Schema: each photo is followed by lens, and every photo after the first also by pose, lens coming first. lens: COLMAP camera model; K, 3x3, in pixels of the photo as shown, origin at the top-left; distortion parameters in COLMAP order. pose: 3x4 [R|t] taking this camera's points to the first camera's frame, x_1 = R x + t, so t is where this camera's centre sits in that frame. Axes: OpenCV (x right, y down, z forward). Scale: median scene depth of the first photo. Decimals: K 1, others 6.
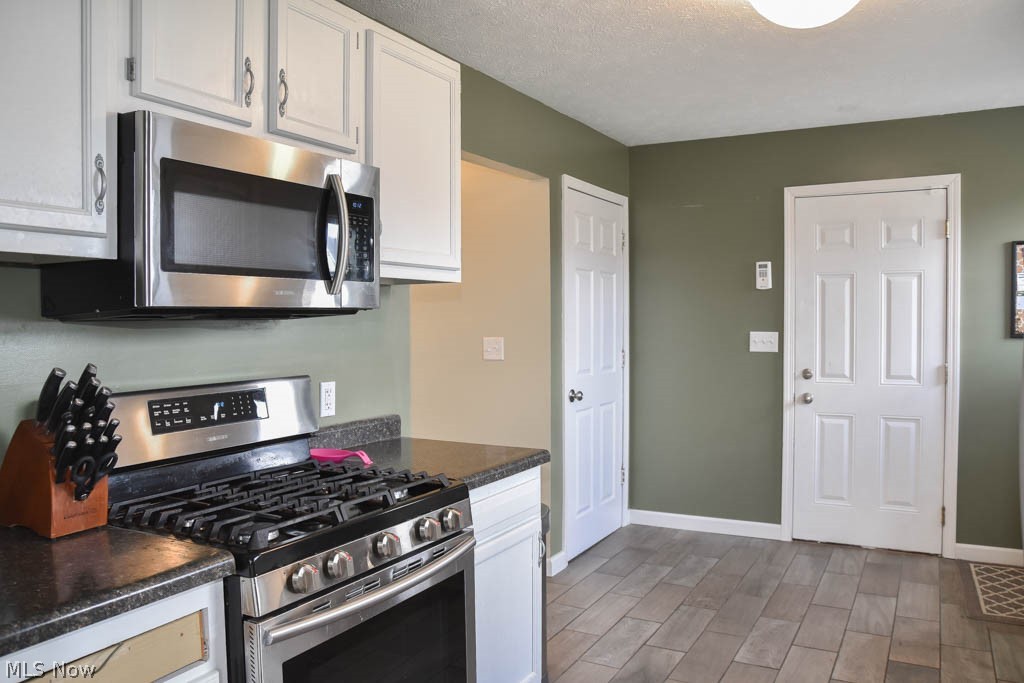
lens RADIAL K [[752.8, 0, 512.0], [0, 752.8, 341.5], [0, 0, 1]] dist [-0.001683, -0.000387]
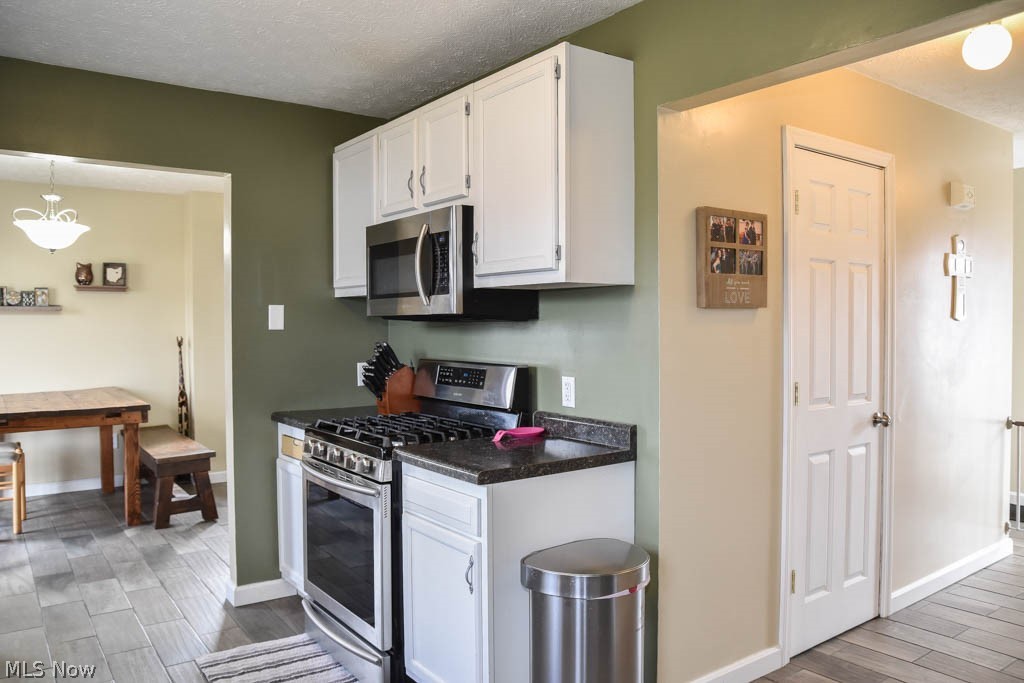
lens RADIAL K [[752.8, 0, 512.0], [0, 752.8, 341.5], [0, 0, 1]] dist [-0.001683, -0.000387]
pose [[-0.403613, 0.026525, -0.914545, 0.999676], [-0.021889, 0.999014, 0.038635, -0.049818], [0.914668, 0.035612, -0.402634, 1.668782]]
